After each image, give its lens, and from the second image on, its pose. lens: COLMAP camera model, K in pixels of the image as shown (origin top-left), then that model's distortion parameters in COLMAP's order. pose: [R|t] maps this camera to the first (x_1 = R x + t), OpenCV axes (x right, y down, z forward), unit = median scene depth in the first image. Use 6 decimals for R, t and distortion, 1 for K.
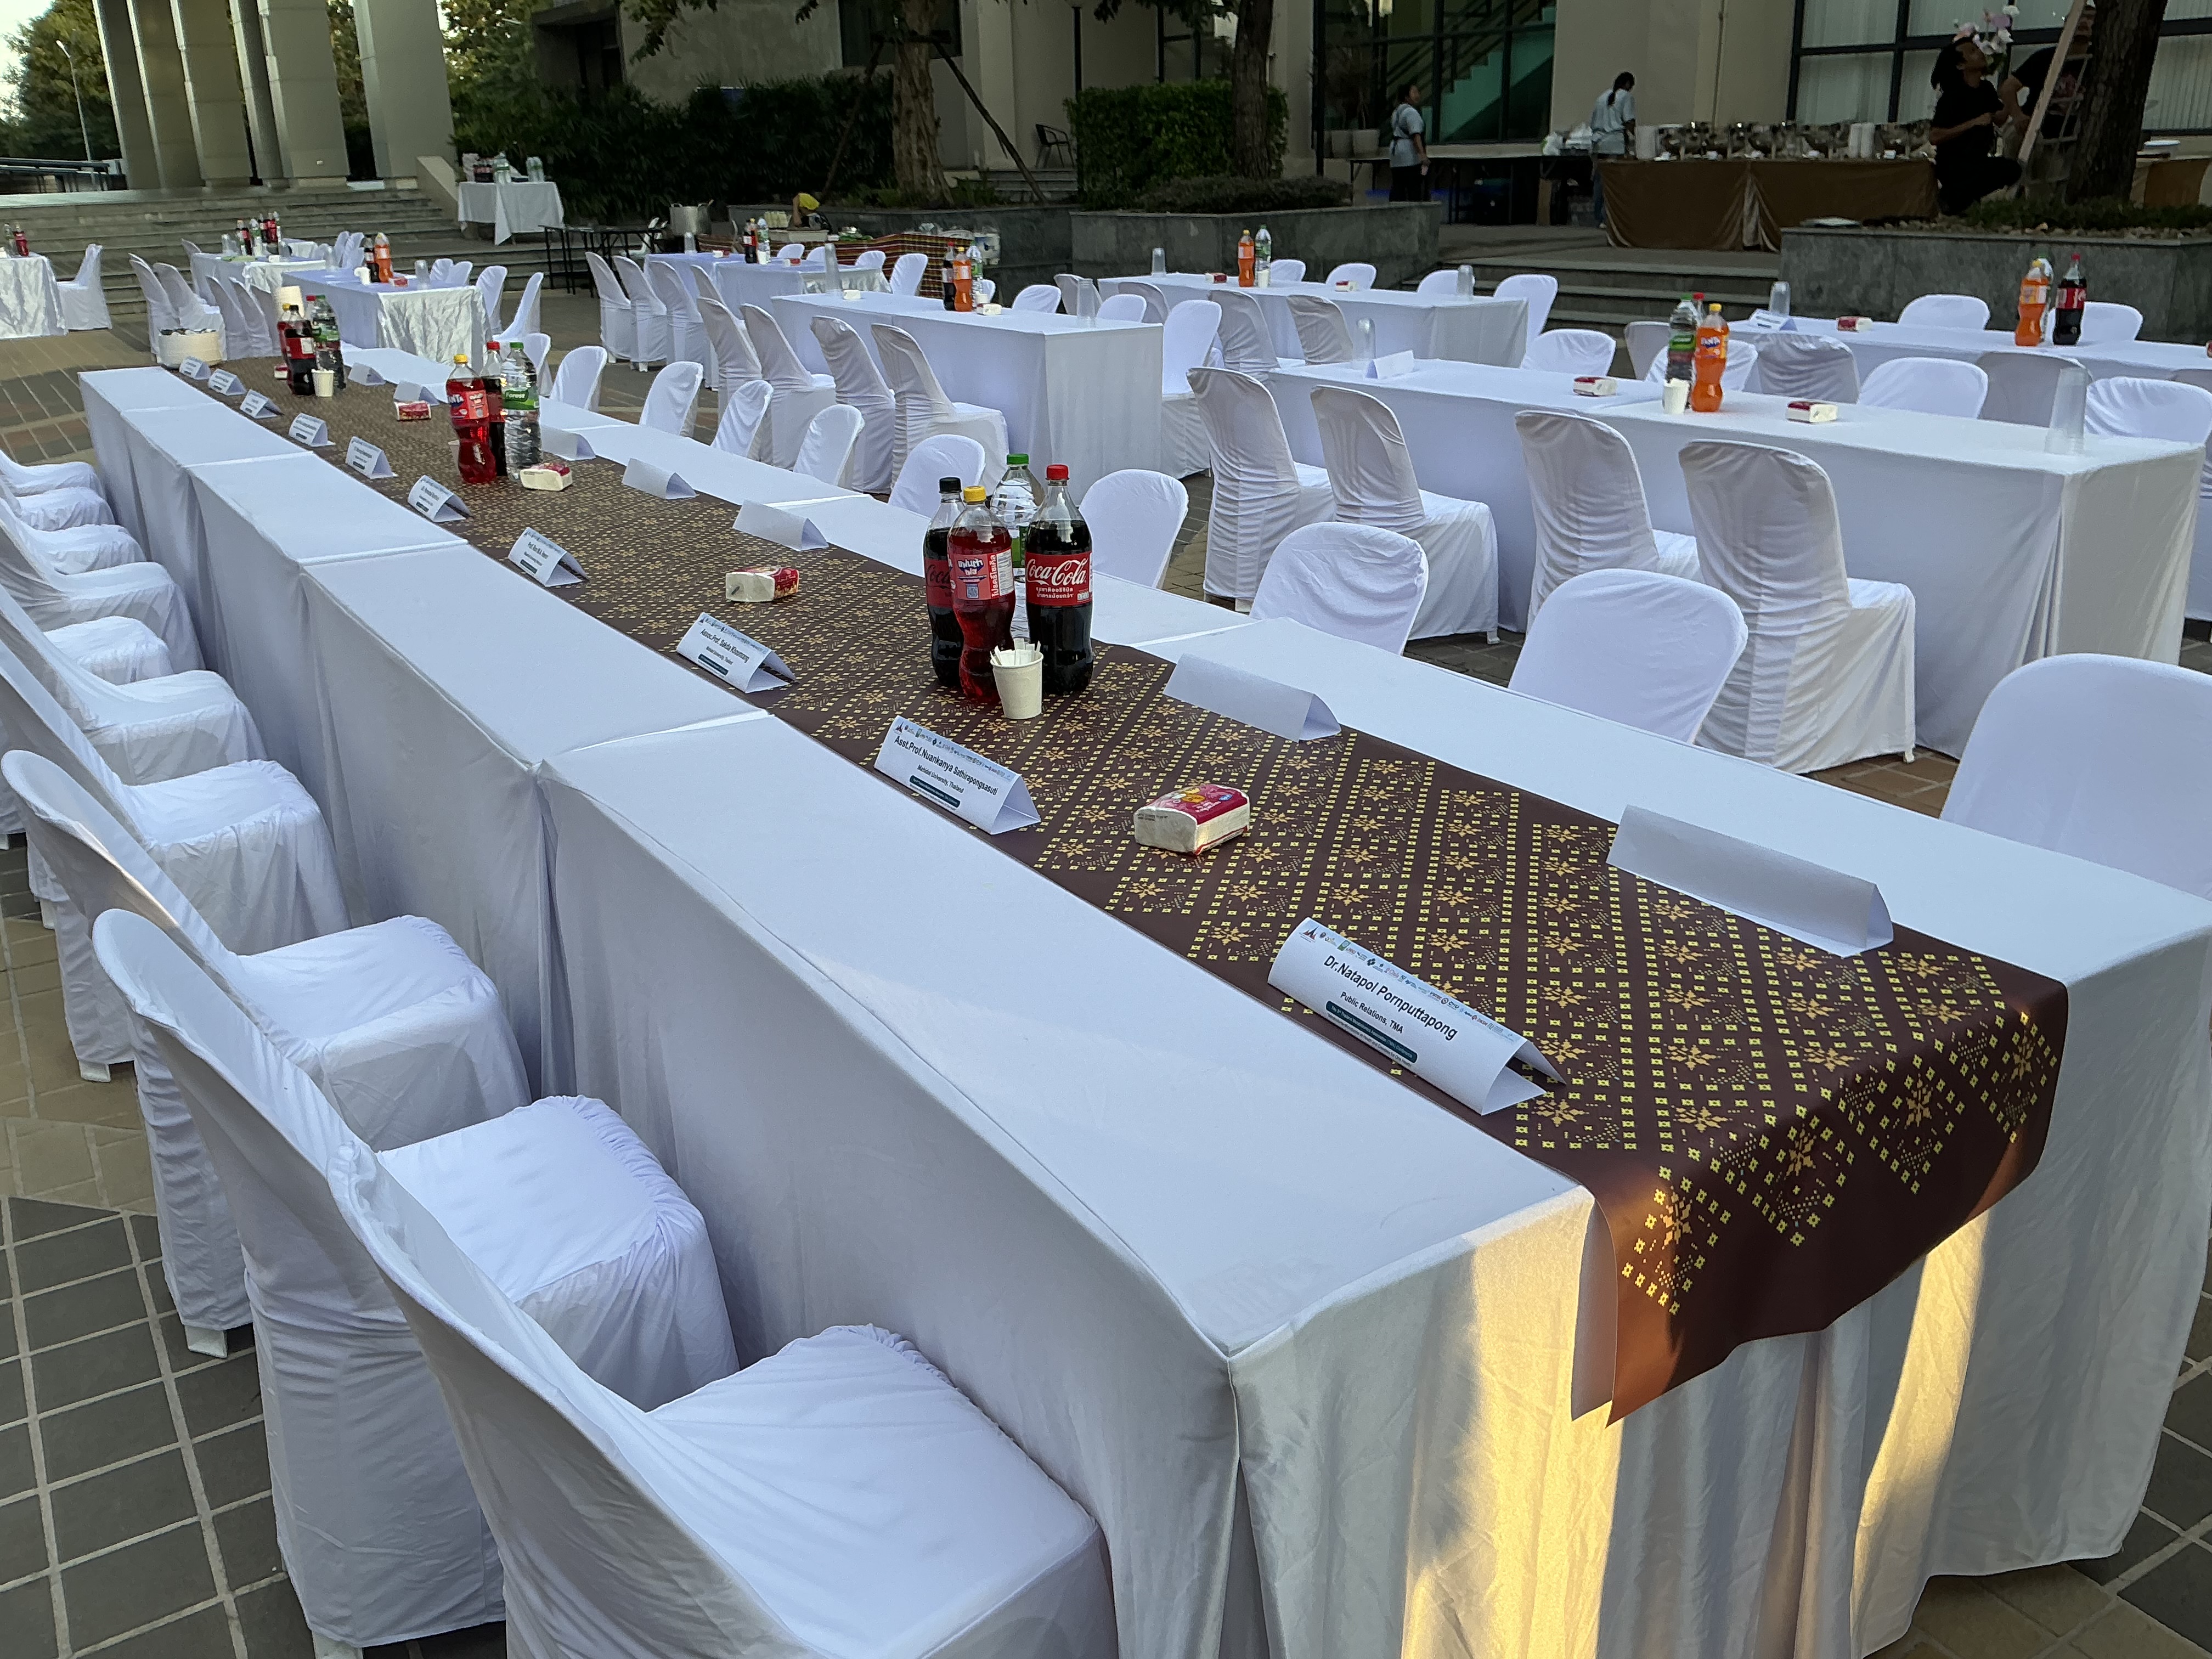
lens RADIAL K [[1838.3, 0, 1102.3], [0, 1838.3, 835.6], [0, 0, 1]] dist [0.156079, -0.334247]
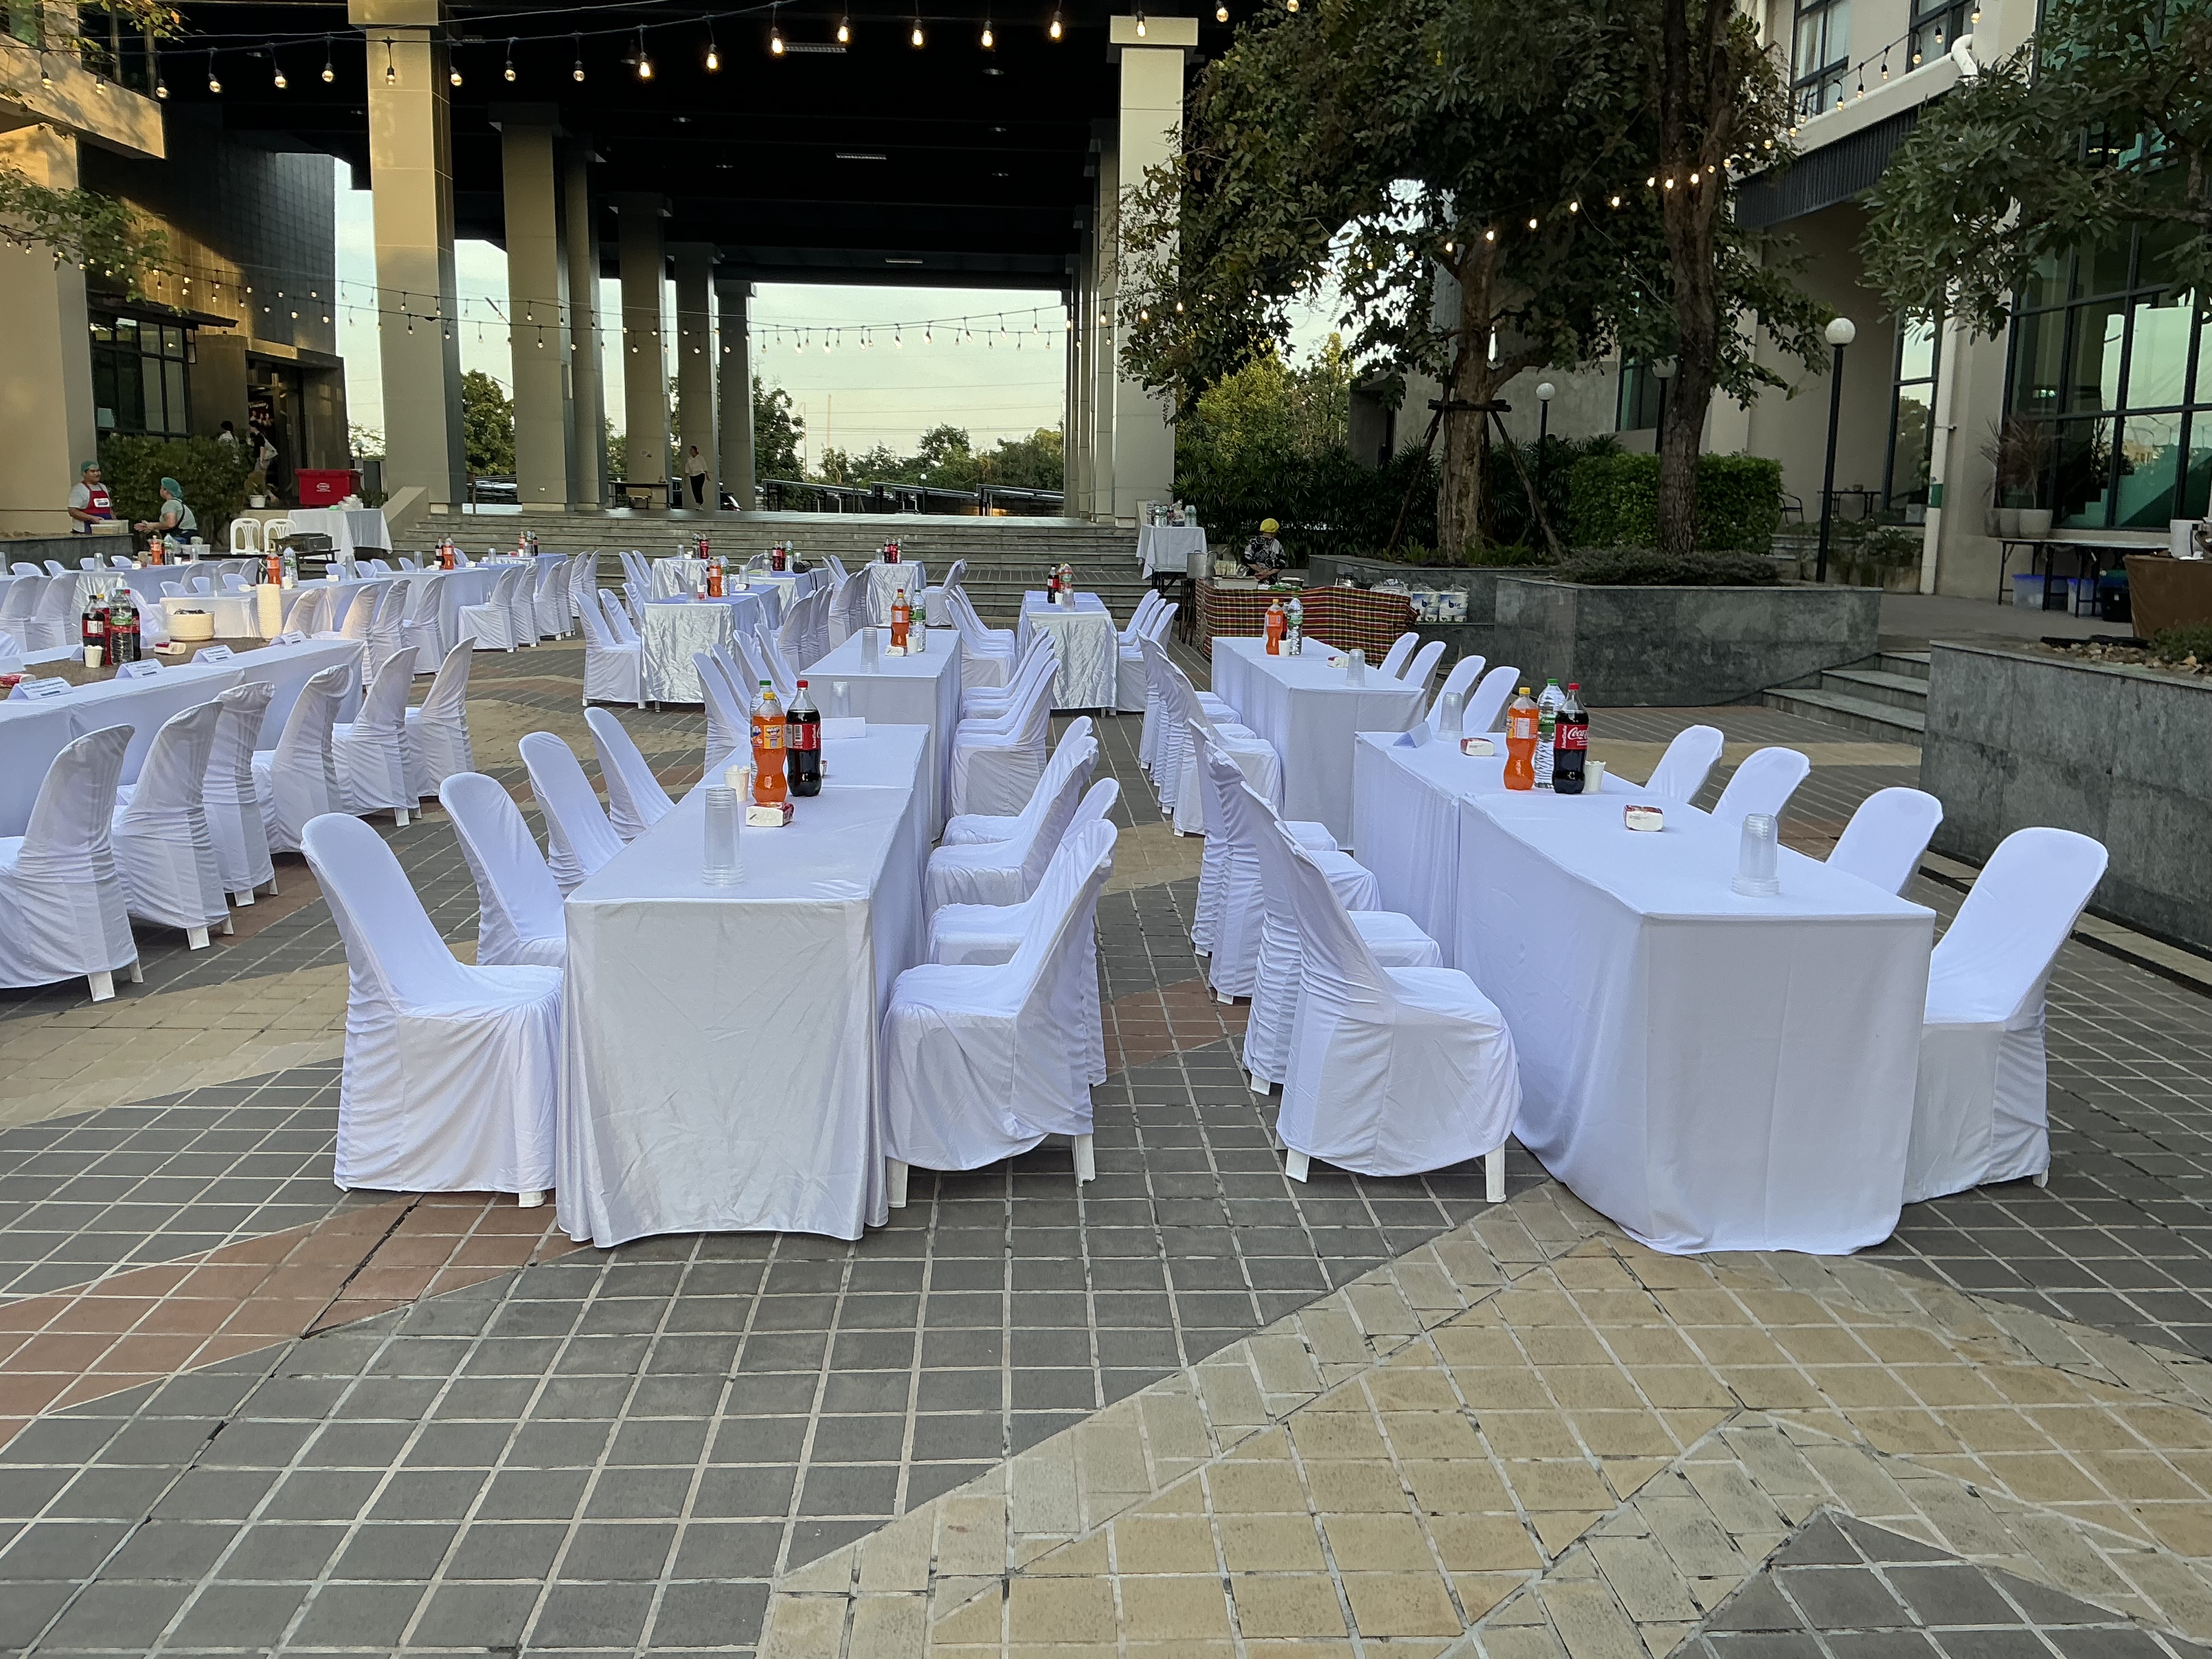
lens RADIAL K [[1838.3, 0, 1102.3], [0, 1838.3, 835.6], [0, 0, 1]] dist [0.156079, -0.334247]
pose [[0.869866, 0.126593, -0.476767, 0.303035], [-0.207098, 0.970927, -0.120048, -0.045201], [0.447709, 0.203163, 0.870794, 0.093155]]
